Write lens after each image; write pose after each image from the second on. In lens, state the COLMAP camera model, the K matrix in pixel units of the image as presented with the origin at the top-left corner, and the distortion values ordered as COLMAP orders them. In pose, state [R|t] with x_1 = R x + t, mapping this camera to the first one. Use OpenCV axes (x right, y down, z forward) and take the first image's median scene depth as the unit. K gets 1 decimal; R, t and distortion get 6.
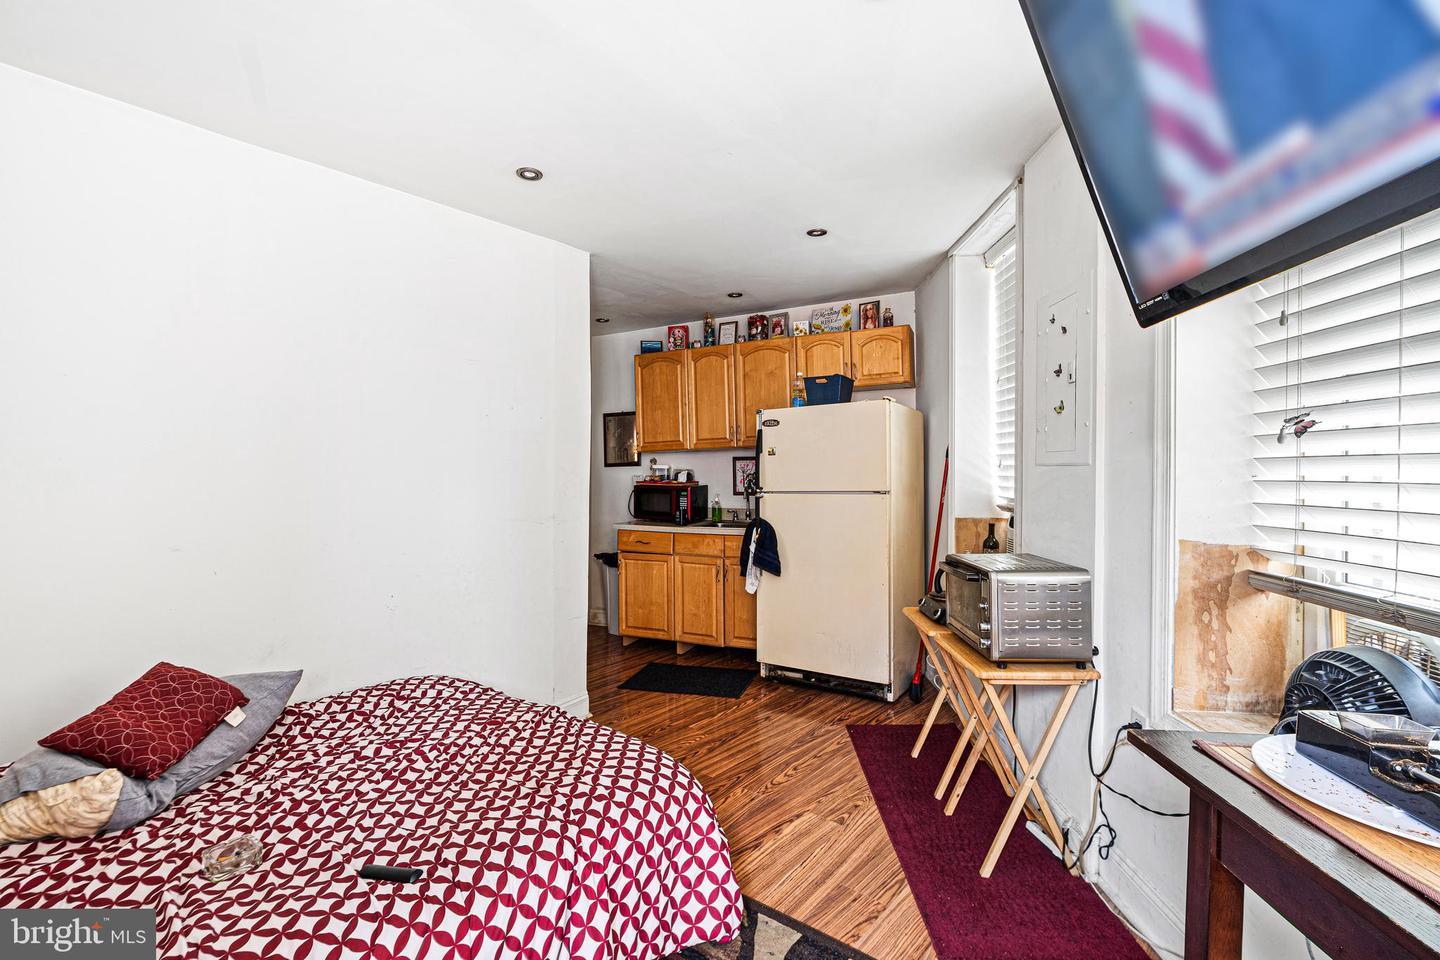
lens RADIAL K [[632.7, 0, 720.7], [0, 632.7, 479.4], [0, 0, 1]] dist [-0.010053, -0.000003]
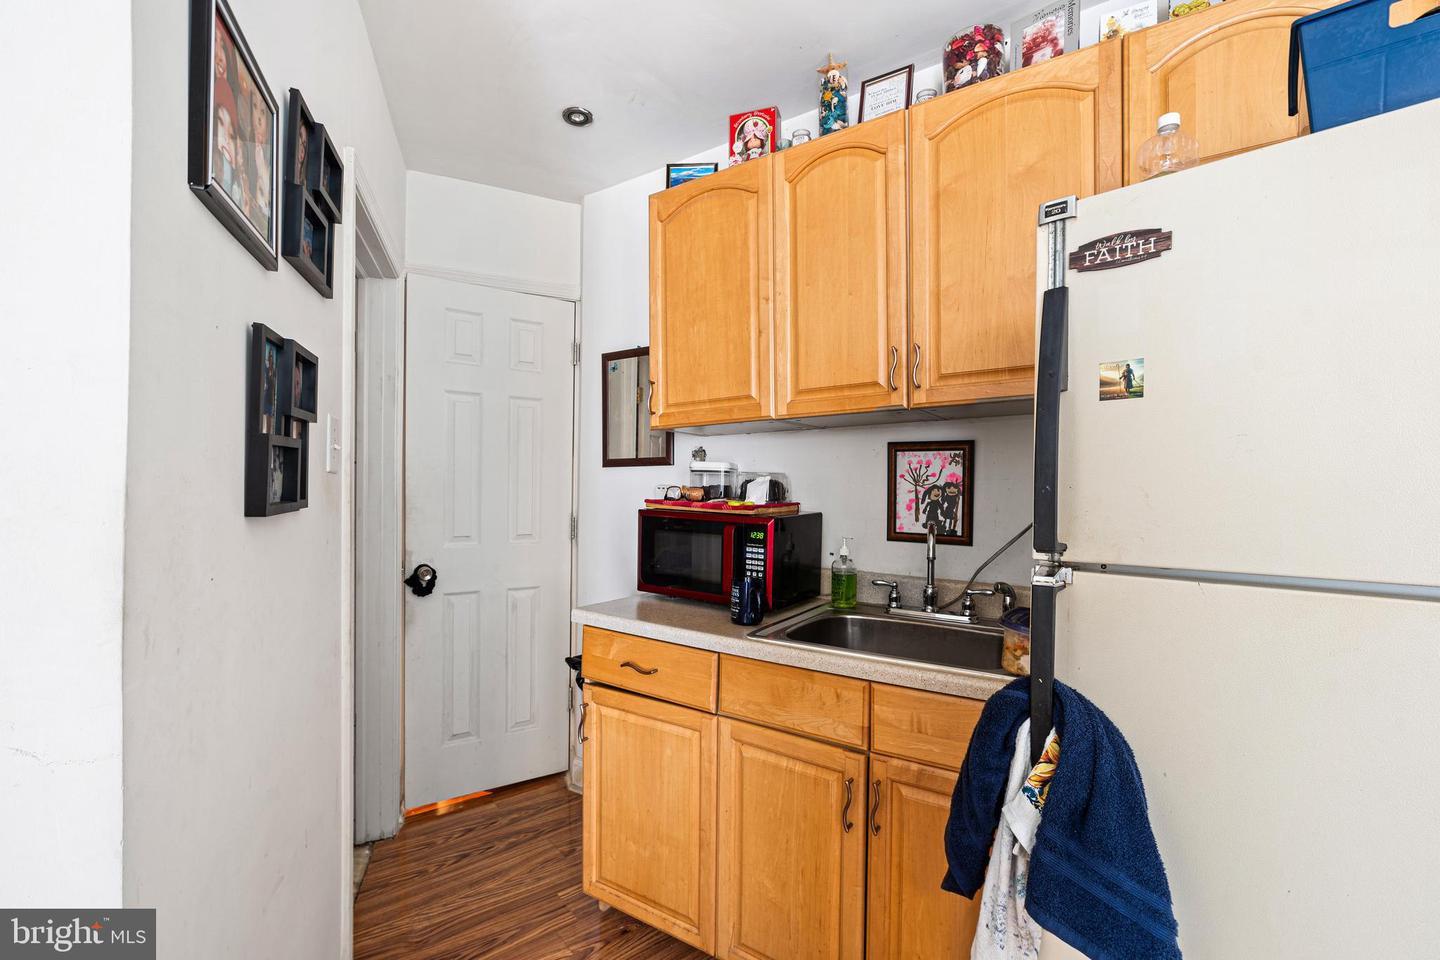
lens RADIAL K [[632.7, 0, 721.3], [0, 632.7, 484.3], [0, 0, 1]] dist [-0.010053, -0.000003]
pose [[0.982874, 0.019321, -0.183263, -0.010889], [-0.021531, 0.999717, -0.010077, -0.003845], [0.183016, 0.013850, 0.983012, 0.625948]]
